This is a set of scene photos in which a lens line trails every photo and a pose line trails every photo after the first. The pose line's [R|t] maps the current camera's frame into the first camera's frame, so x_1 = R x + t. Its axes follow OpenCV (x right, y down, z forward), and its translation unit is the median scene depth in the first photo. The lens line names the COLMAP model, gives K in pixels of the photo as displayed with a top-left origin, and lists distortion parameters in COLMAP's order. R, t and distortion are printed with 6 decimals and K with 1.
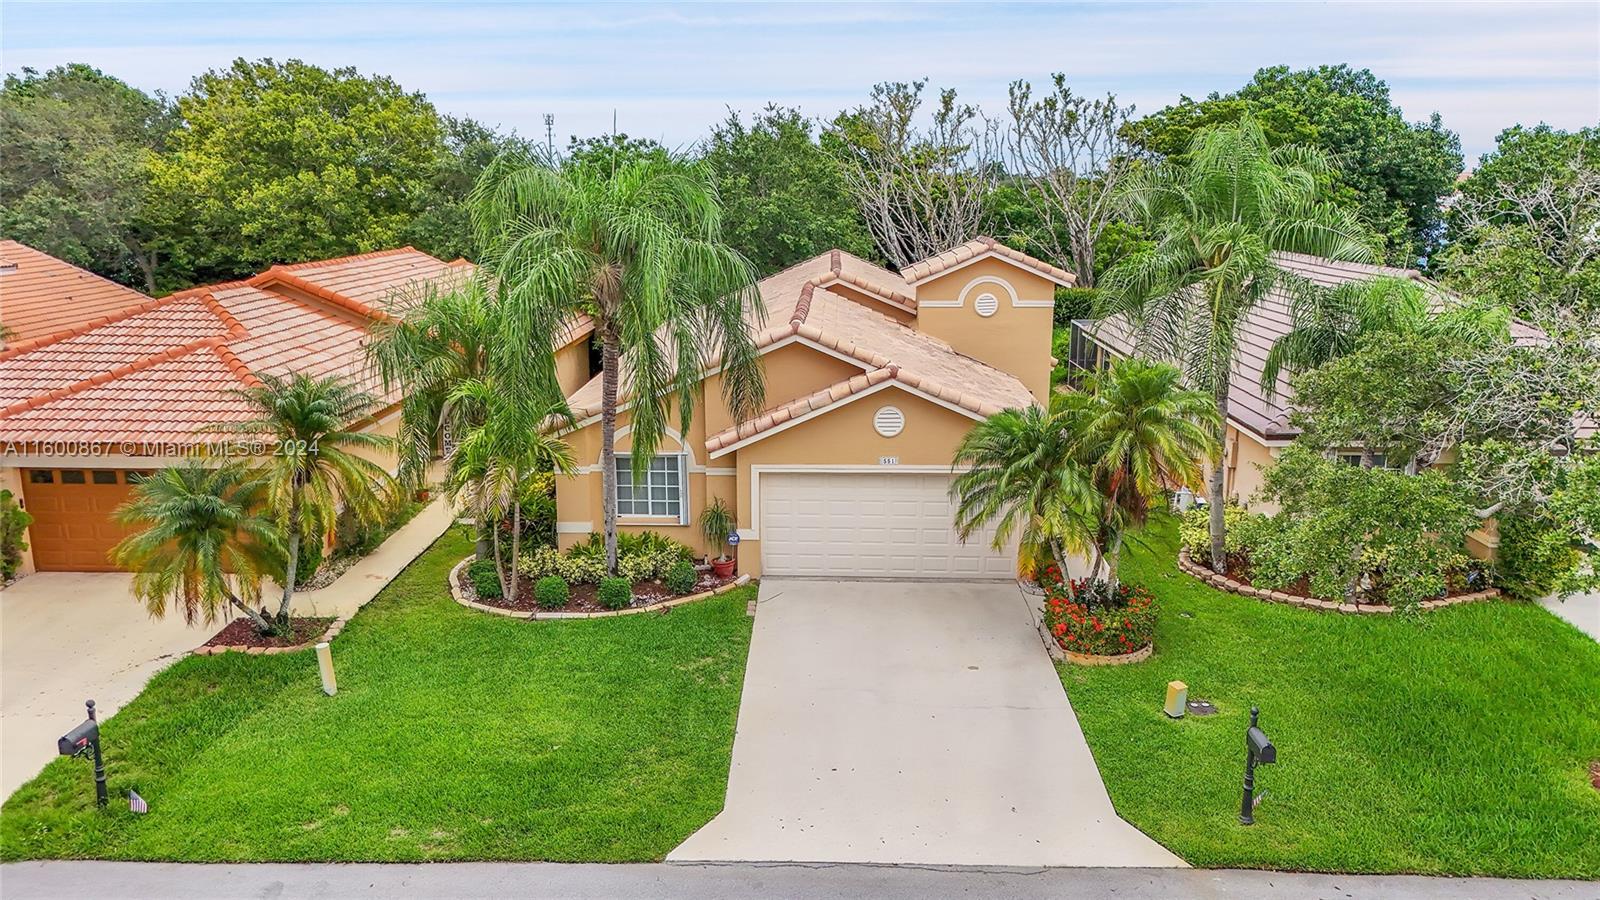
lens RADIAL K [[1247.4, 0, 800.0], [0, 1247.4, 450.0], [0, 0, 1]] dist [0.069739, -0.078143]
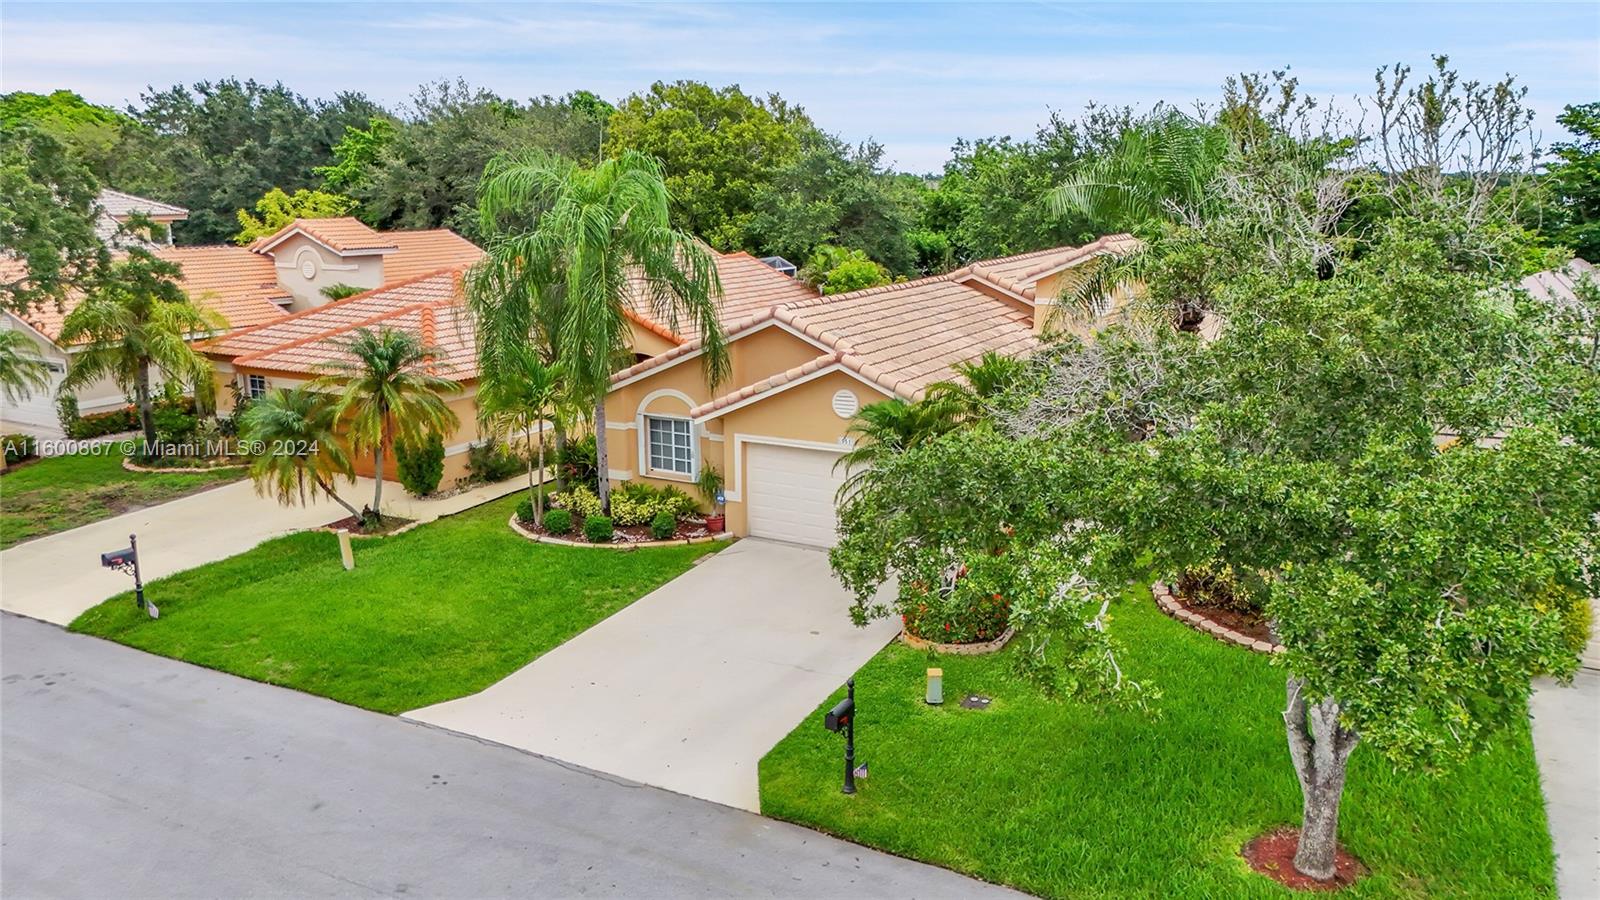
lens RADIAL K [[1247.4, 0, 800.0], [0, 1247.4, 450.0], [0, 0, 1]] dist [0.069739, -0.078143]
pose [[0.883602, 0.094639, -0.458575, 0.540729], [-0.096287, 0.995156, 0.019847, -0.001073], [0.458232, 0.026618, 0.888434, 0.039975]]
